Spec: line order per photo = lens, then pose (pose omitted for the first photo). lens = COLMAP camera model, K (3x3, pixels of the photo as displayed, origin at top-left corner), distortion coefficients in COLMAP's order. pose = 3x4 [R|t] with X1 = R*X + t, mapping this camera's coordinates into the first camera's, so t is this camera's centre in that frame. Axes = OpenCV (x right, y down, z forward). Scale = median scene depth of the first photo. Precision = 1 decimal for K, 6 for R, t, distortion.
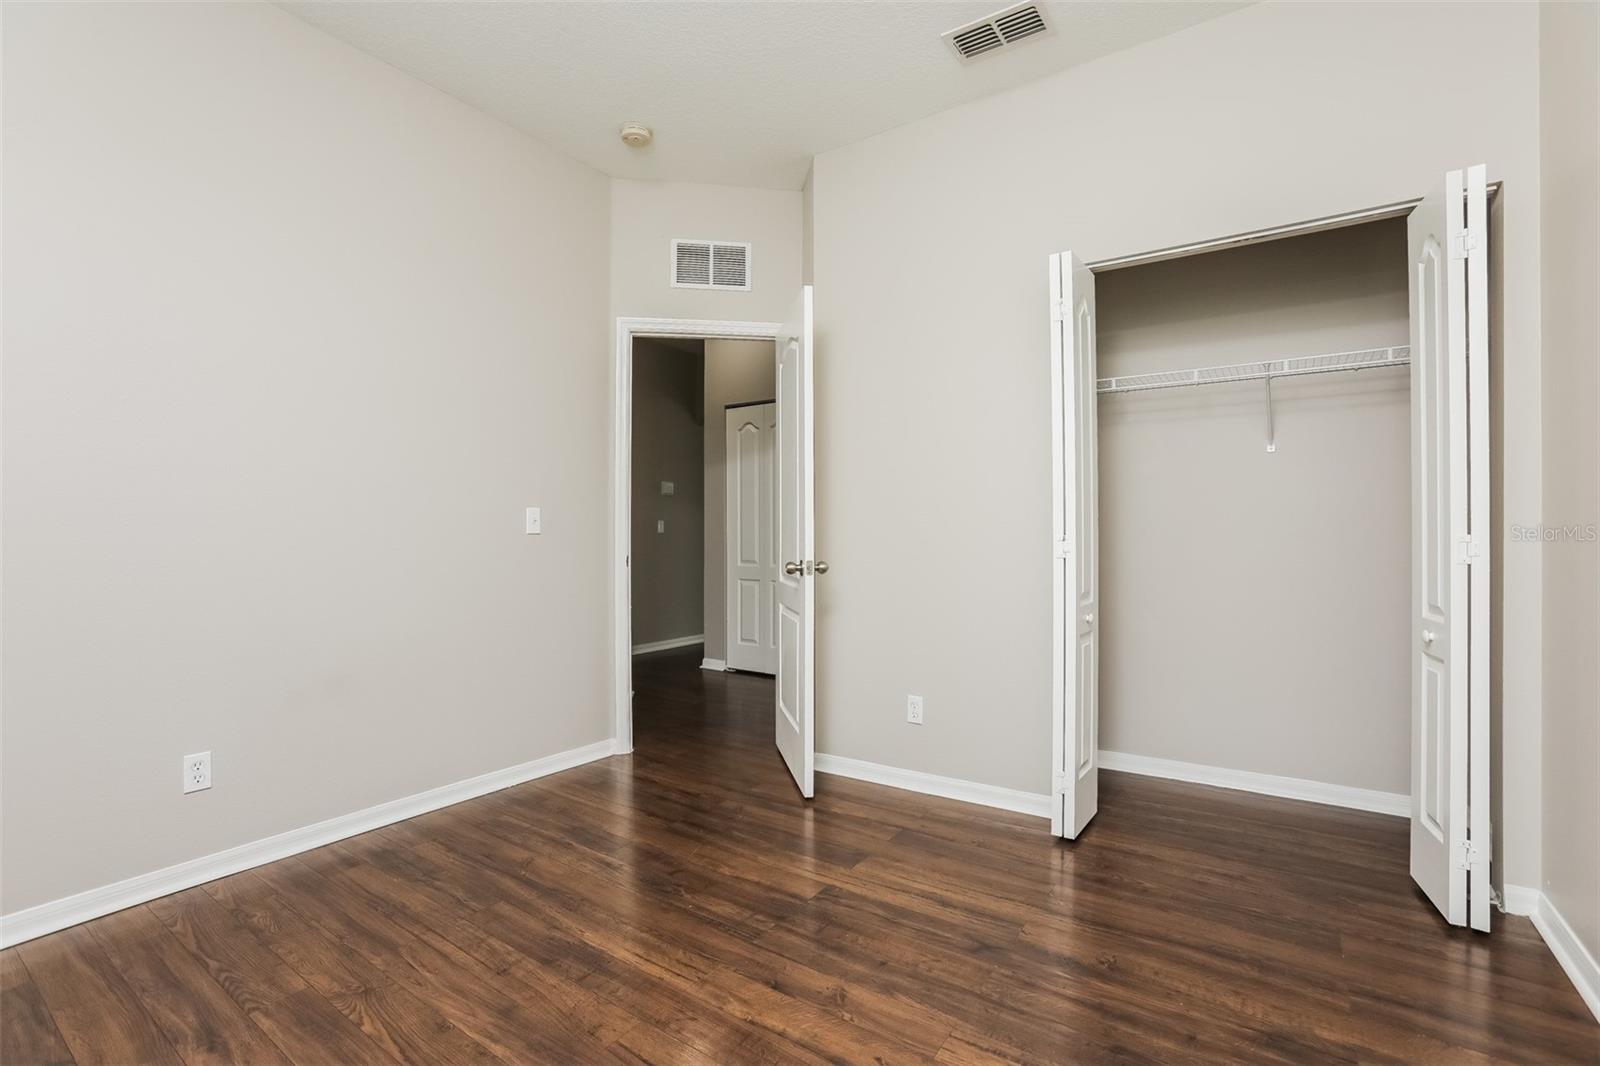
lens RADIAL K [[713.8, 0, 800.0], [0, 713.8, 533.0], [0, 0, 1]] dist [-0.065718, 0.027681]
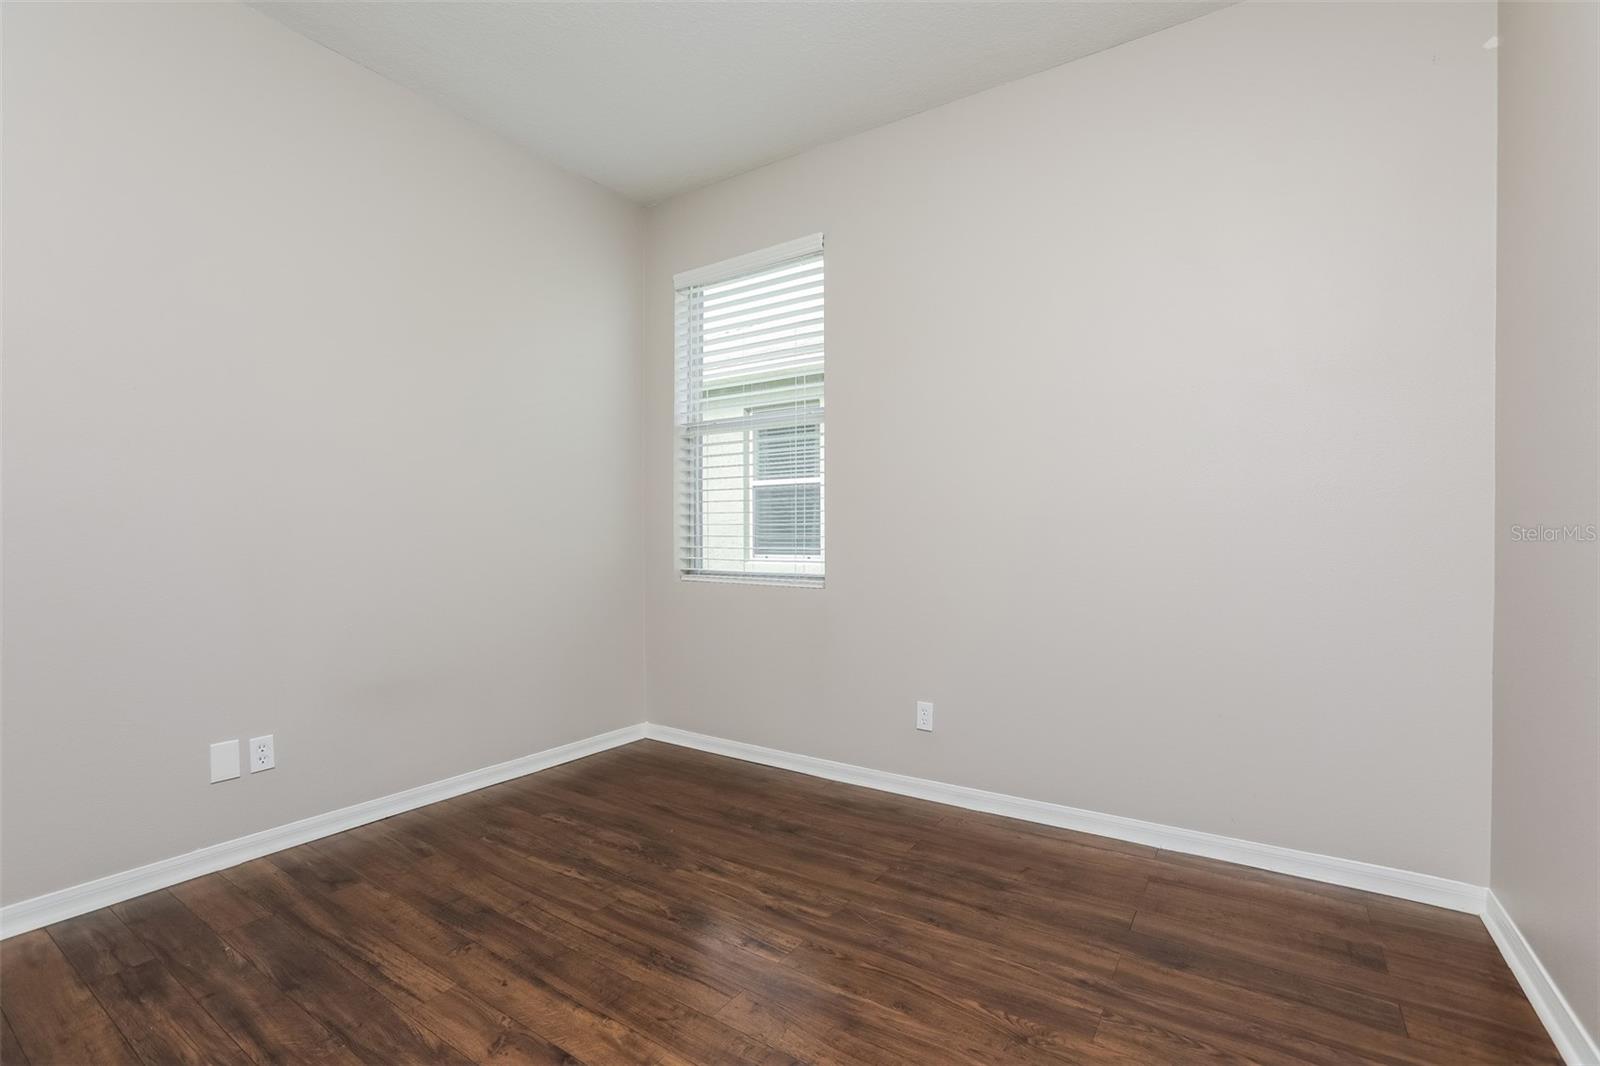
lens RADIAL K [[713.8, 0, 800.0], [0, 713.8, 533.0], [0, 0, 1]] dist [-0.065718, 0.027681]
pose [[-0.999863, 0.002469, -0.016381, -0.342035], [0.002389, 0.999985, 0.004906, -0.008204], [0.016393, 0.004866, -0.999854, 2.016886]]
